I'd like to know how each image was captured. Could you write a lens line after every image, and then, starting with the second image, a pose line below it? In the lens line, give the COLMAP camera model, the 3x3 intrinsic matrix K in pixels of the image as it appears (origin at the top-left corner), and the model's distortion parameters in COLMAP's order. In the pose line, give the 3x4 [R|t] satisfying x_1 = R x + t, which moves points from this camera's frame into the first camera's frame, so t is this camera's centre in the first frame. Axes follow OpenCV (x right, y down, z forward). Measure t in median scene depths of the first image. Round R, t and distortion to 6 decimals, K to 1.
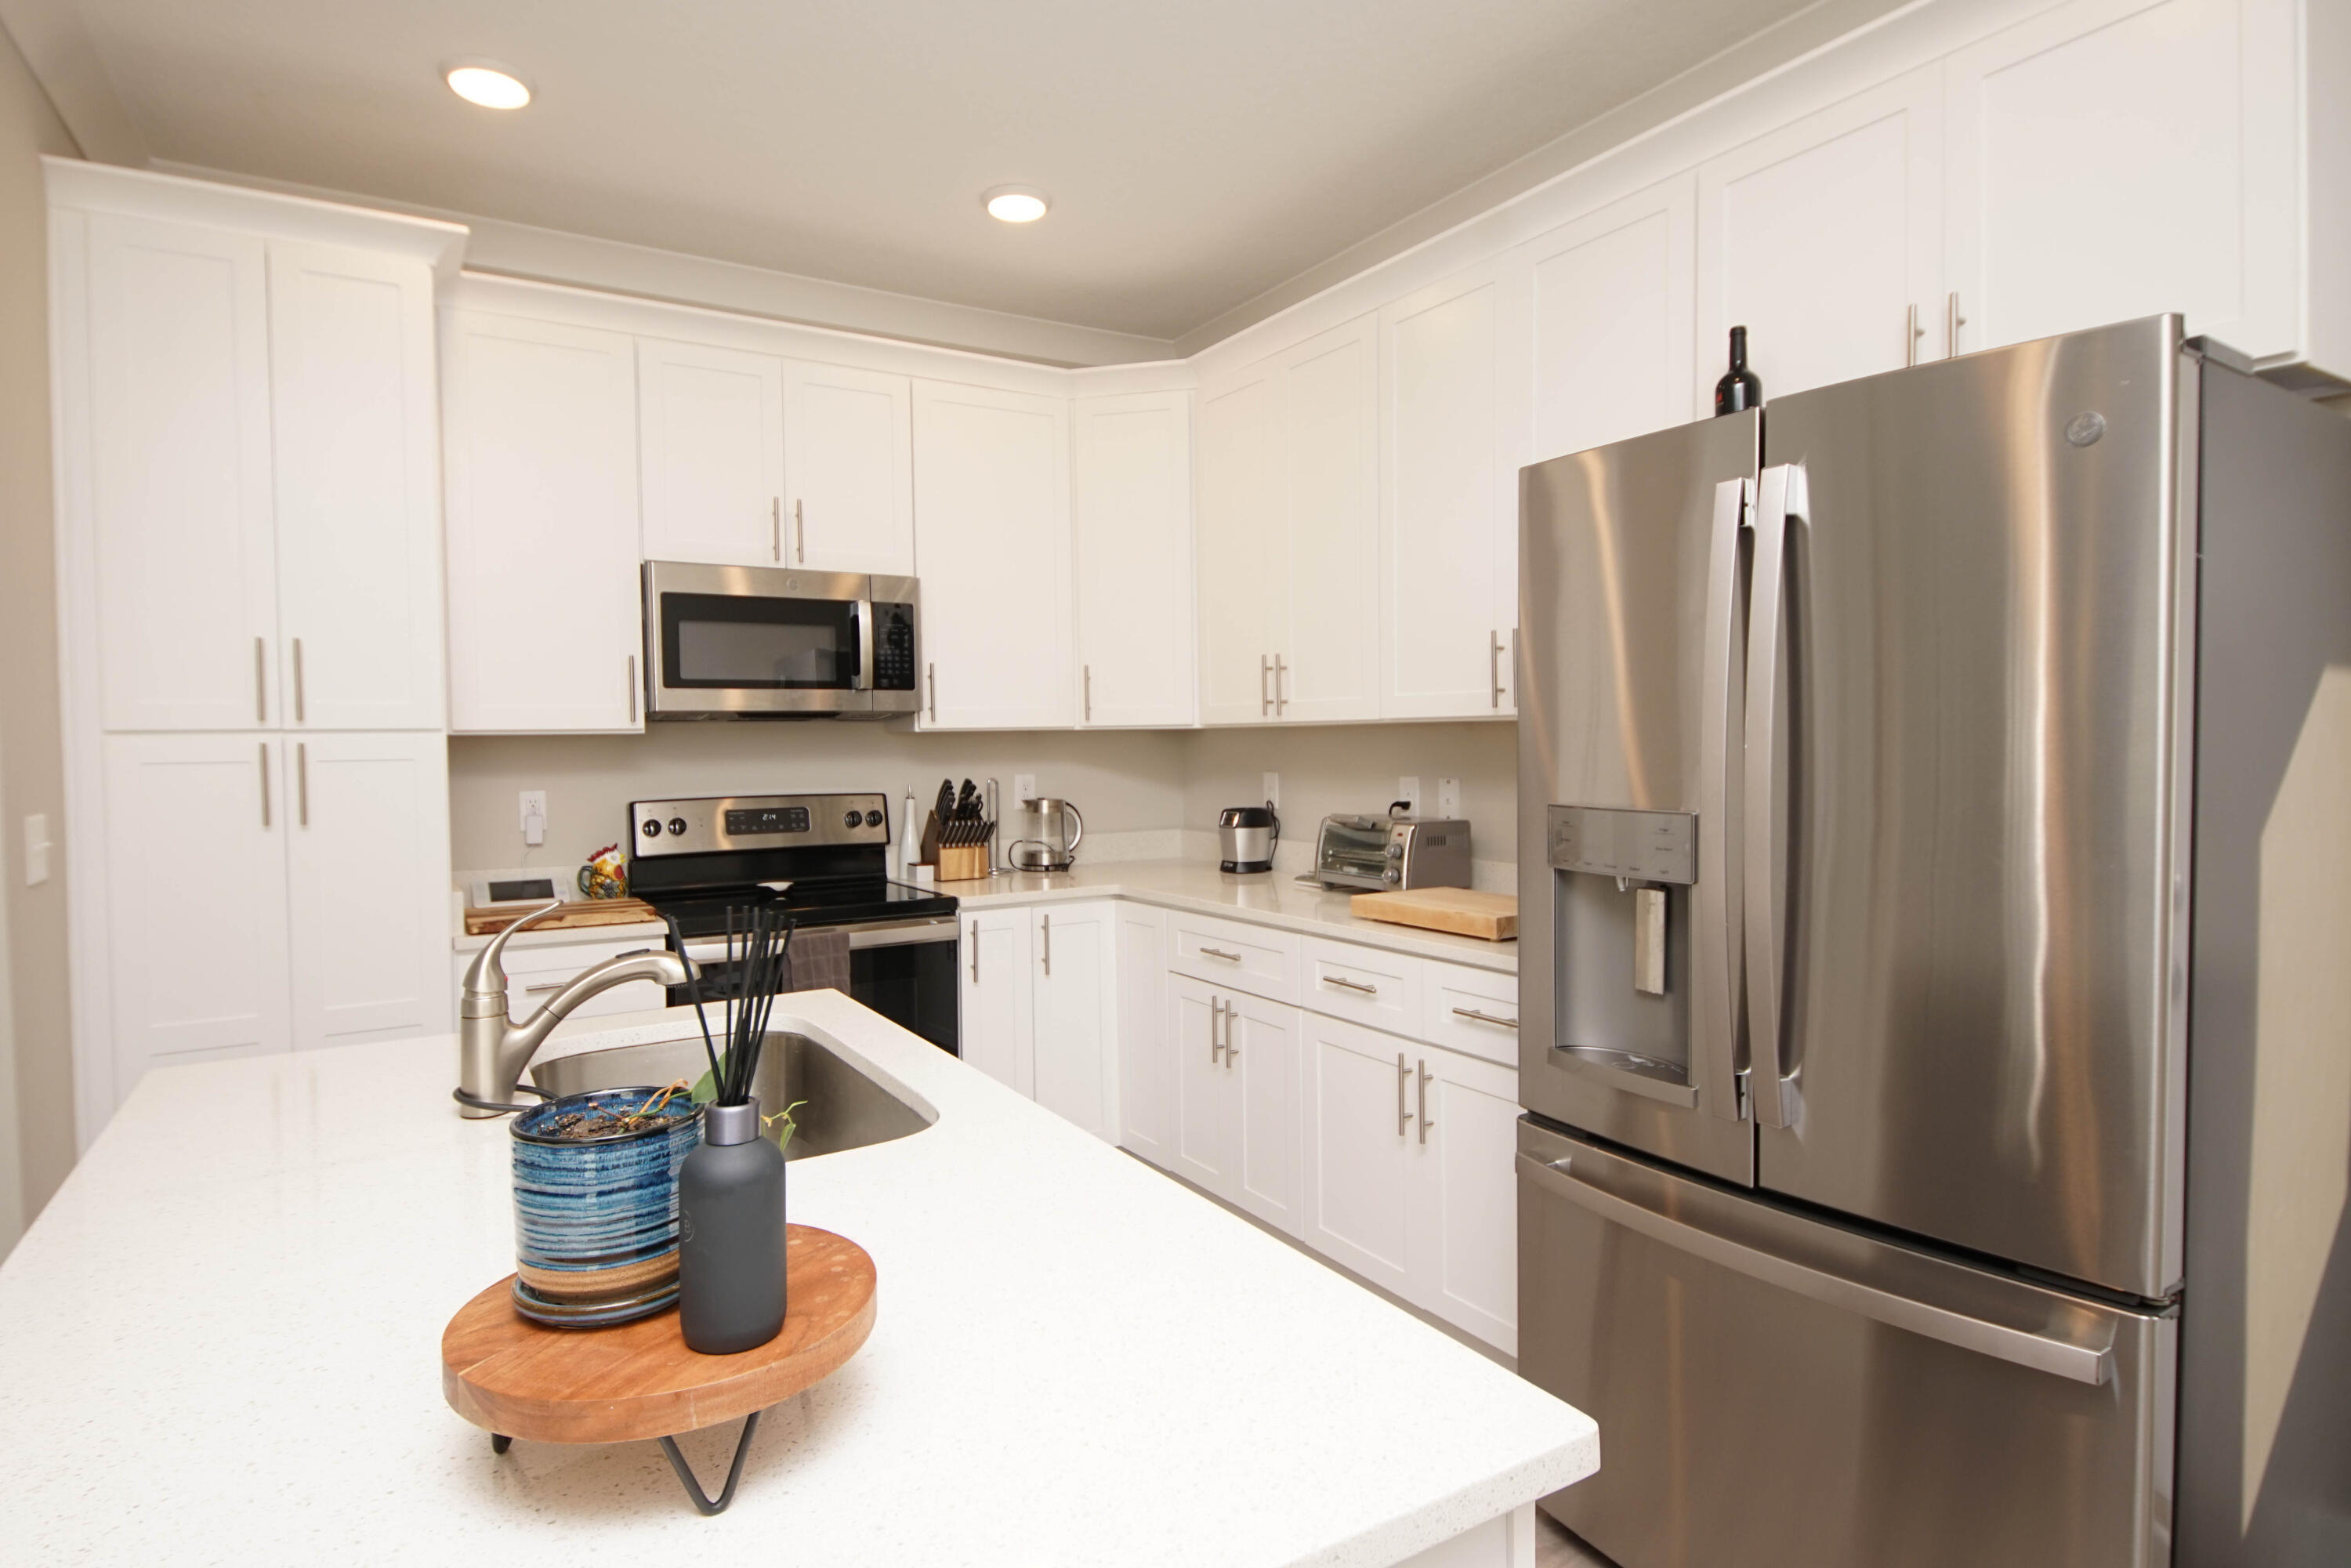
lens RADIAL K [[1259.7, 0, 1156.5], [0, 1259.7, 769.0], [0, 0, 1]] dist [0.038446, -0.034824]
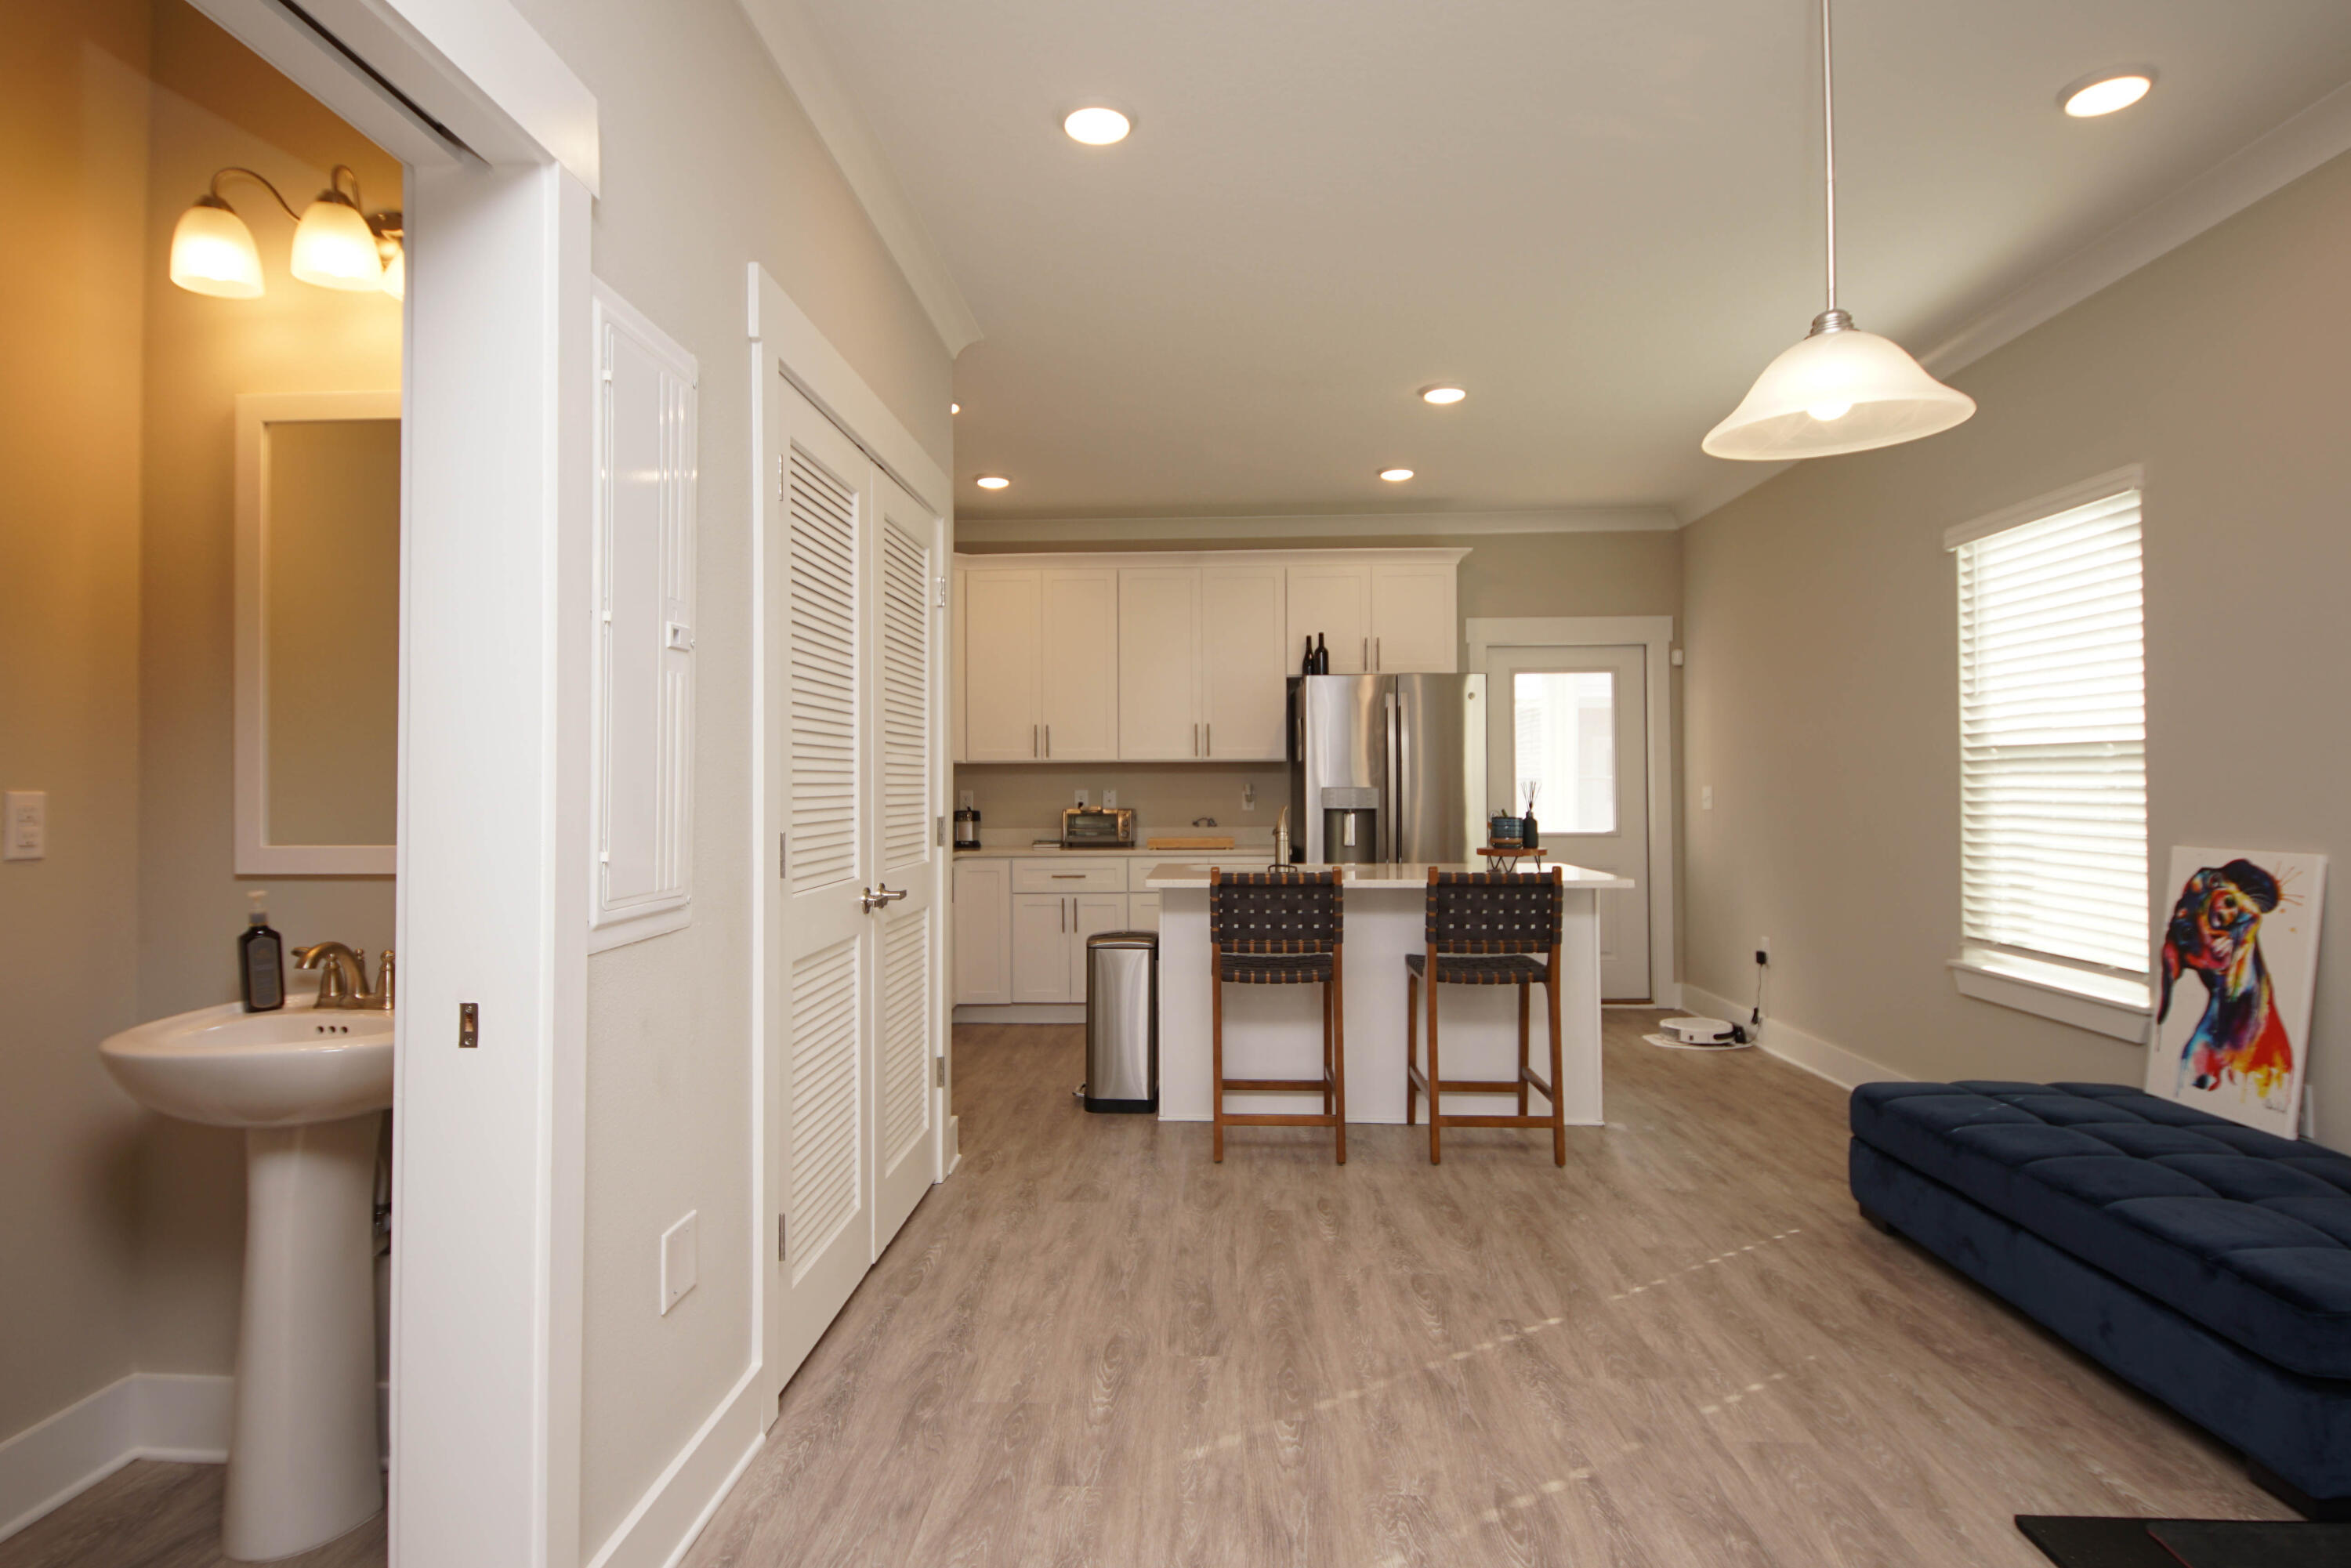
lens RADIAL K [[1259.7, 0, 1156.5], [0, 1259.7, 769.0], [0, 0, 1]] dist [0.038446, -0.034824]
pose [[0.559117, 0.024549, 0.828725, -1.386649], [0.019233, 0.998909, -0.042566, 0.060671], [-0.828866, 0.039738, 0.558035, -0.205872]]
